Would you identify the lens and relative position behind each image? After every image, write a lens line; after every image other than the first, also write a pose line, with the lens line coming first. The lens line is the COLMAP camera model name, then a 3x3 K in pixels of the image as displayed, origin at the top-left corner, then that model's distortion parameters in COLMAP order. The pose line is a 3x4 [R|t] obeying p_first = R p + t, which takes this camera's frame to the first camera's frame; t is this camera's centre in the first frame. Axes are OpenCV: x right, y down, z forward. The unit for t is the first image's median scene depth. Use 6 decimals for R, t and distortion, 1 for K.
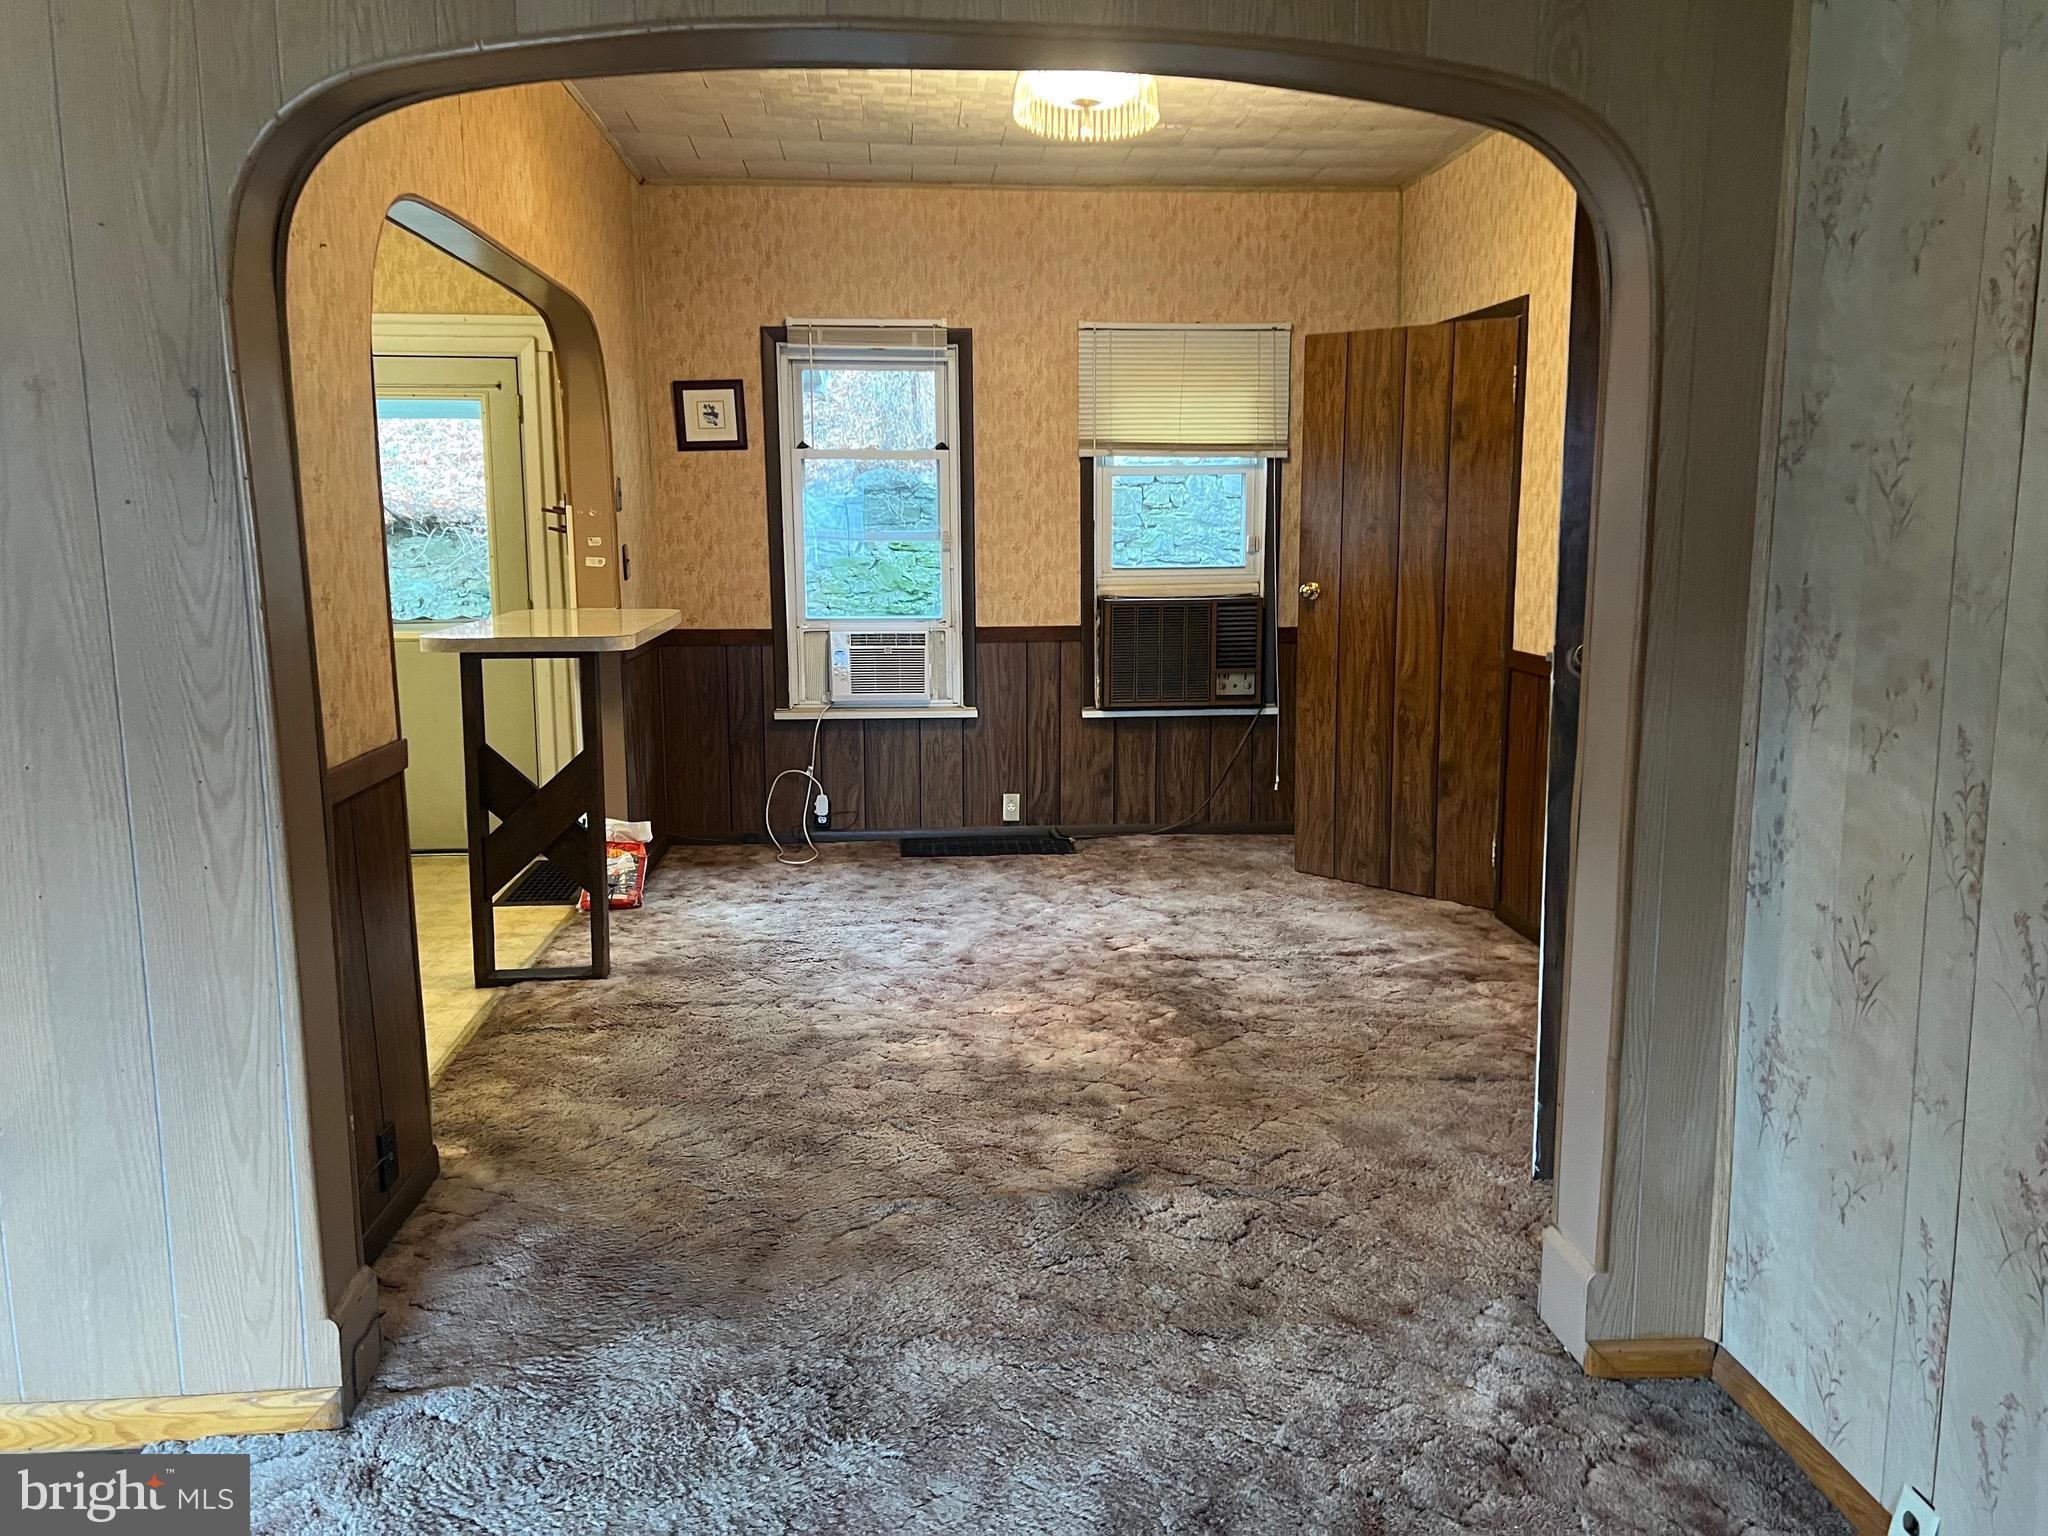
lens RADIAL K [[1518.5, 0, 1022.6], [0, 1518.5, 746.2], [0, 0, 1]] dist [0.184696, -0.216834]
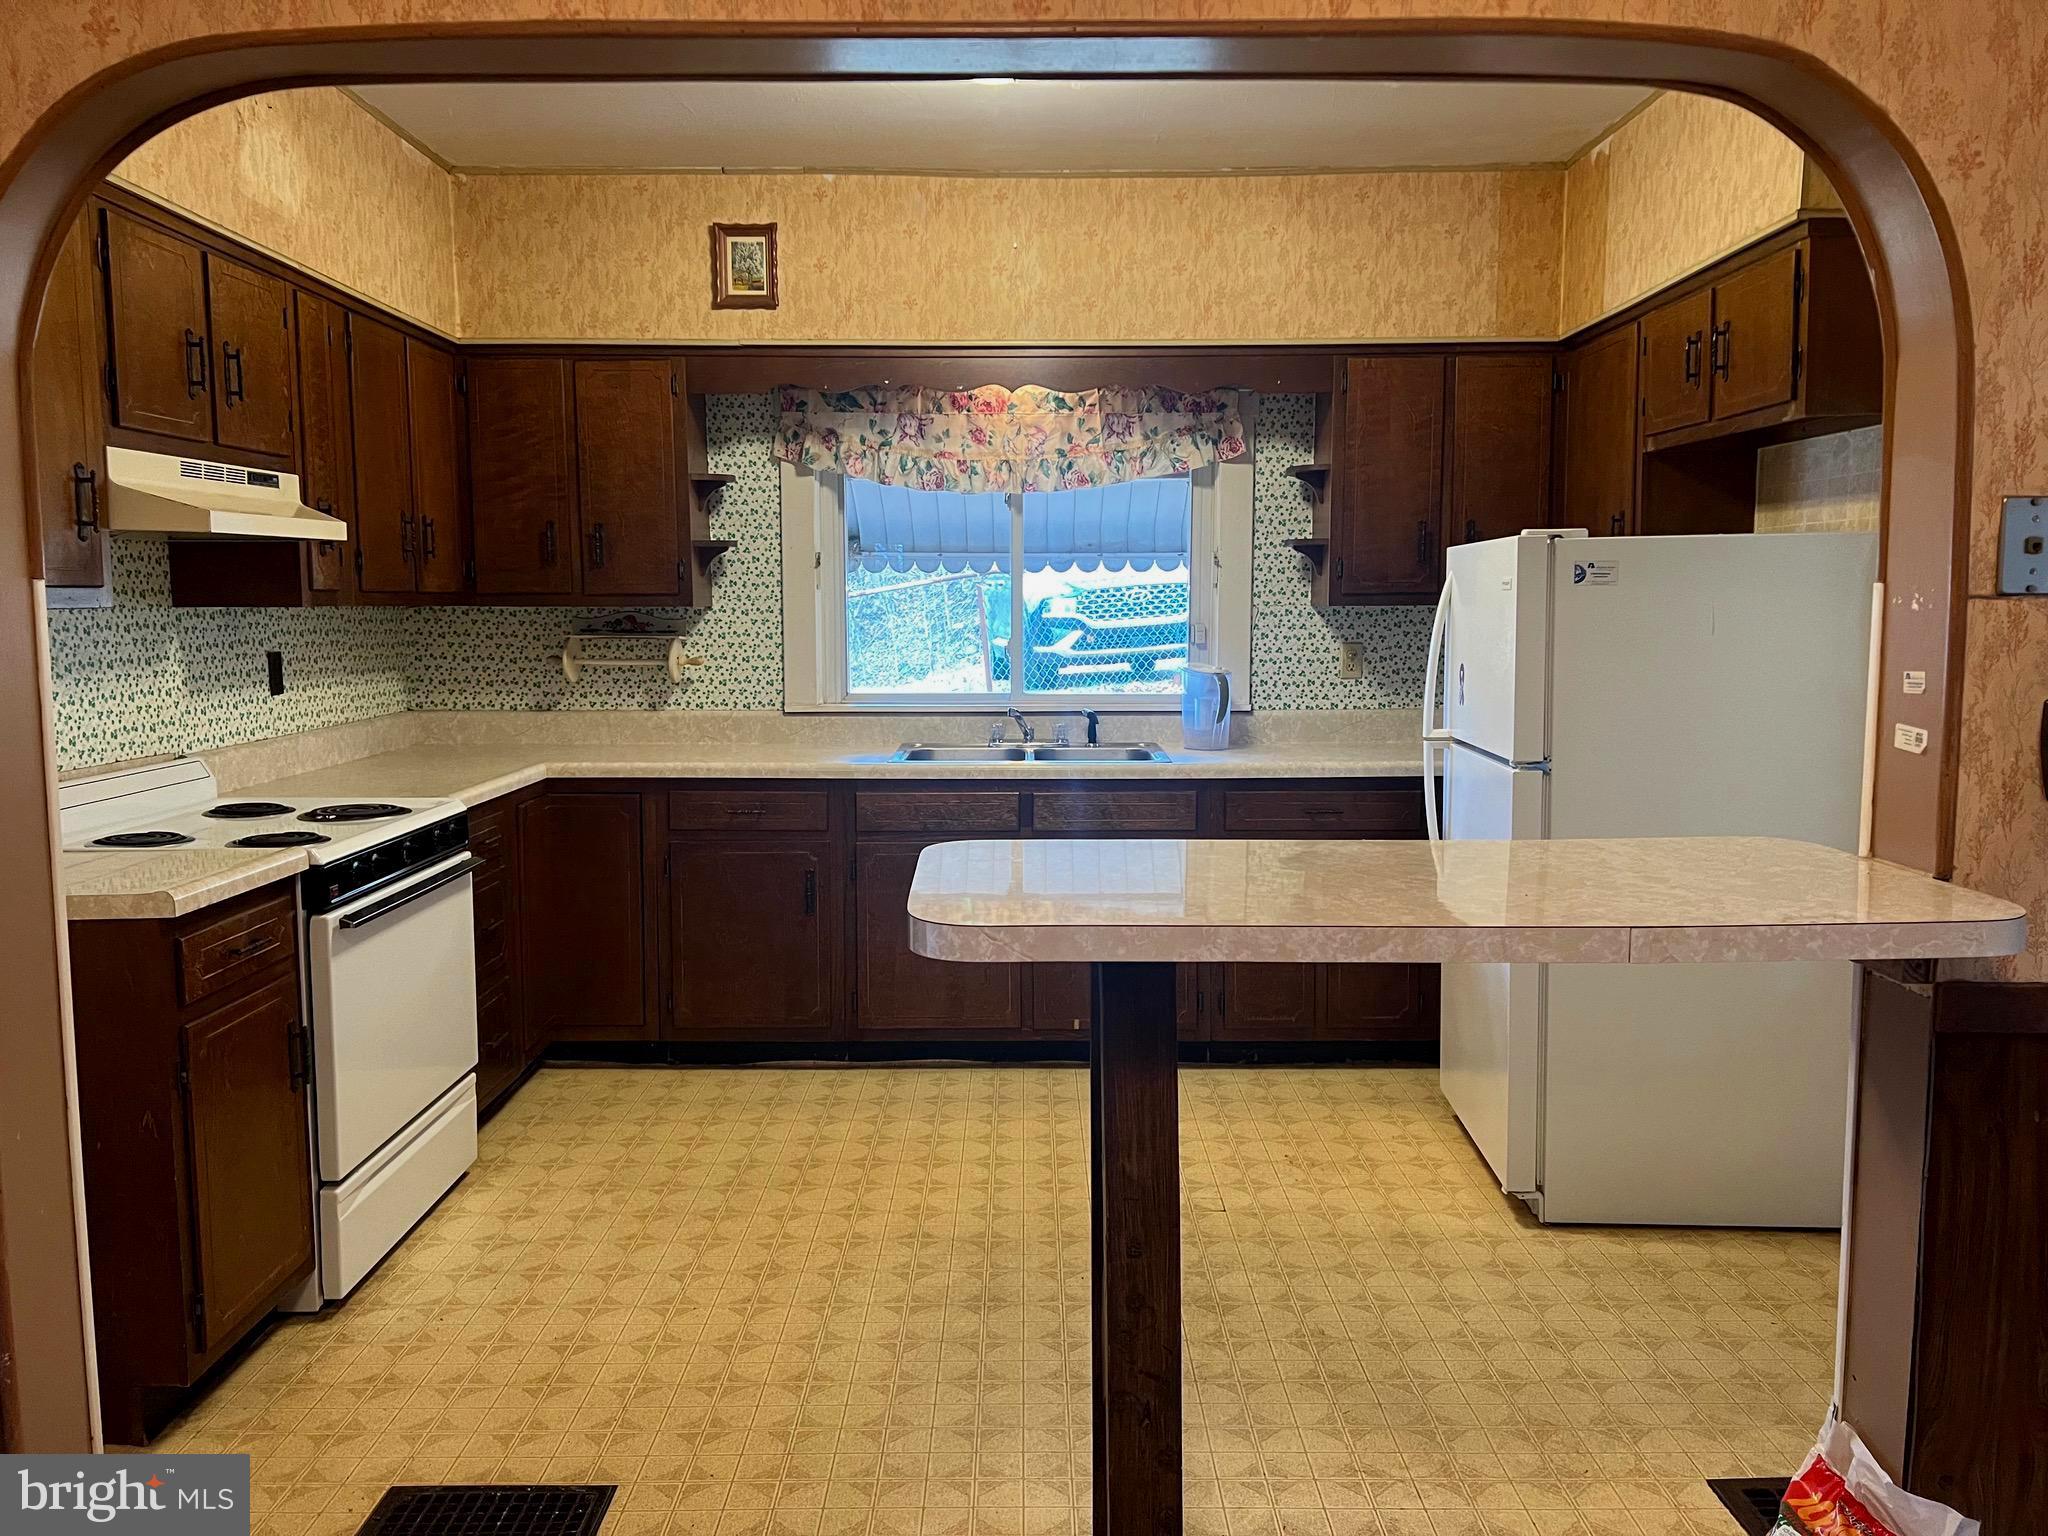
lens RADIAL K [[1514.3, 0, 1021.2], [0, 1514.3, 752.6], [0, 0, 1]] dist [0.113613, -0.167659]
pose [[-0.073330, 0.106476, -0.991608, 0.076794], [-0.143224, 0.982854, 0.116128, -0.111773], [0.986970, 0.150538, -0.056822, 0.714474]]
